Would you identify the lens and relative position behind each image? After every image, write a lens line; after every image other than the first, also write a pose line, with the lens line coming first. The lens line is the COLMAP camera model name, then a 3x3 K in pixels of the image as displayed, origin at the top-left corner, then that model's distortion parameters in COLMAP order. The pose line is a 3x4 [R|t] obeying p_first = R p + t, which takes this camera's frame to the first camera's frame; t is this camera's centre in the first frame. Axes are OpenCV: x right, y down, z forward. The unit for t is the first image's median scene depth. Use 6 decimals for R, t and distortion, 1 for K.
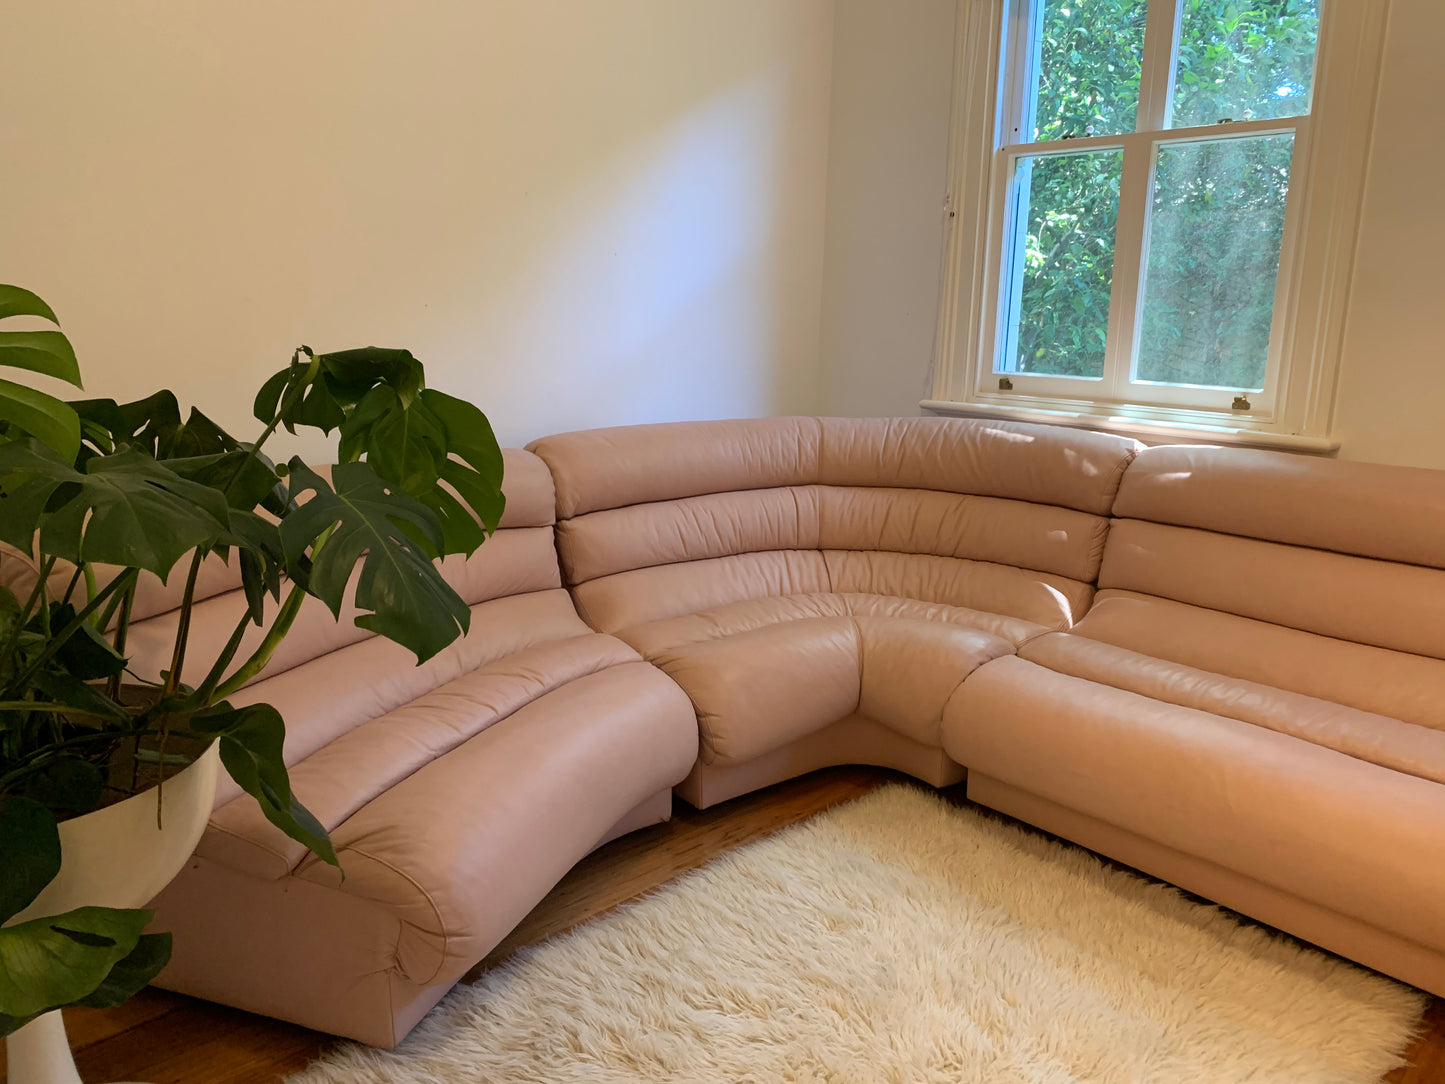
lens RADIAL K [[1094.5, 0, 726.3], [0, 1094.5, 534.0], [0, 0, 1]] dist [0.047376, -0.062103]
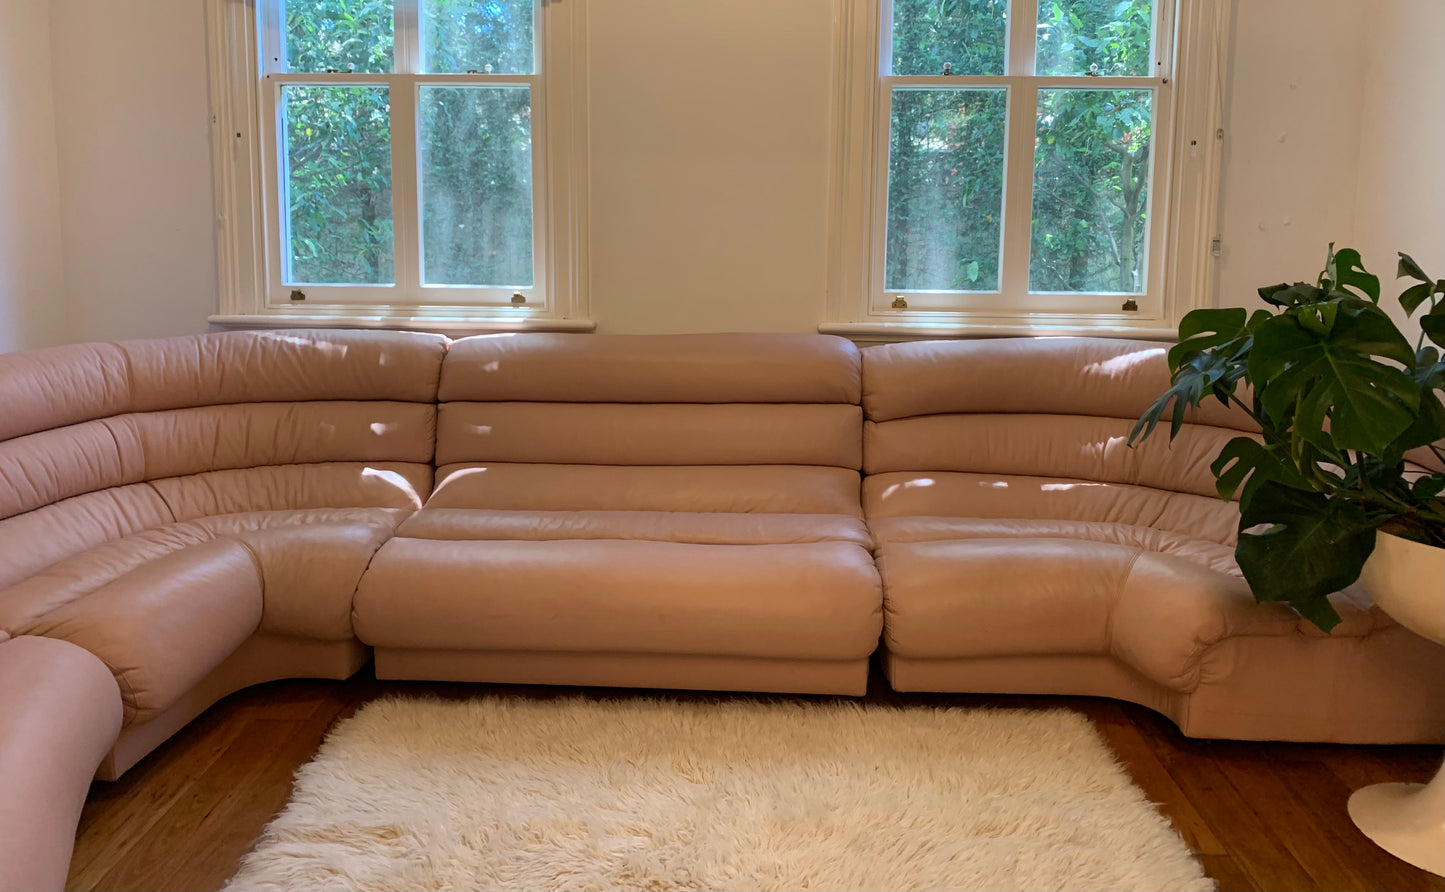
lens RADIAL K [[1108.5, 0, 723.6], [0, 1108.5, 339.1], [0, 0, 1]] dist [0.007281, 0.000551]
pose [[0.707194, -0.092486, 0.700944, -0.244630], [0.154576, 0.987648, -0.025640, -0.005506], [-0.689915, 0.126481, 0.712755, -0.036464]]
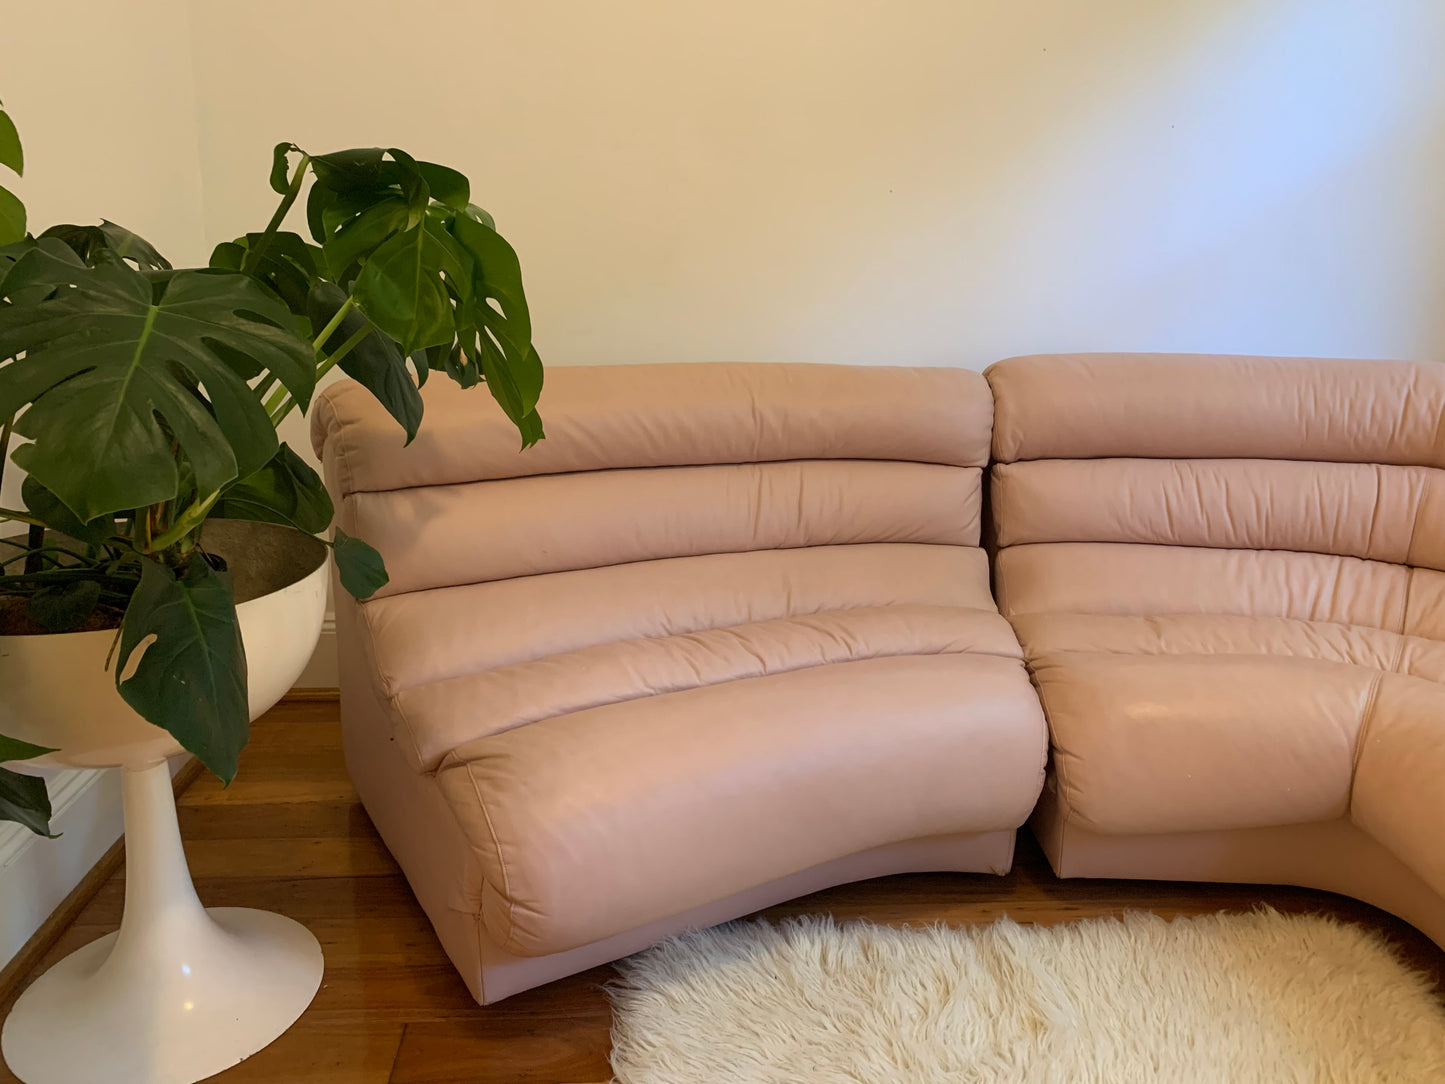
lens RADIAL K [[1094.5, 0, 727.3], [0, 1094.5, 526.9], [0, 0, 1]] dist [0.047376, -0.062103]
pose [[0.772210, 0.162939, -0.614120, 0.191919], [-0.146507, 0.986175, 0.077431, 0.000088], [0.618246, 0.030180, 0.785405, 0.257969]]
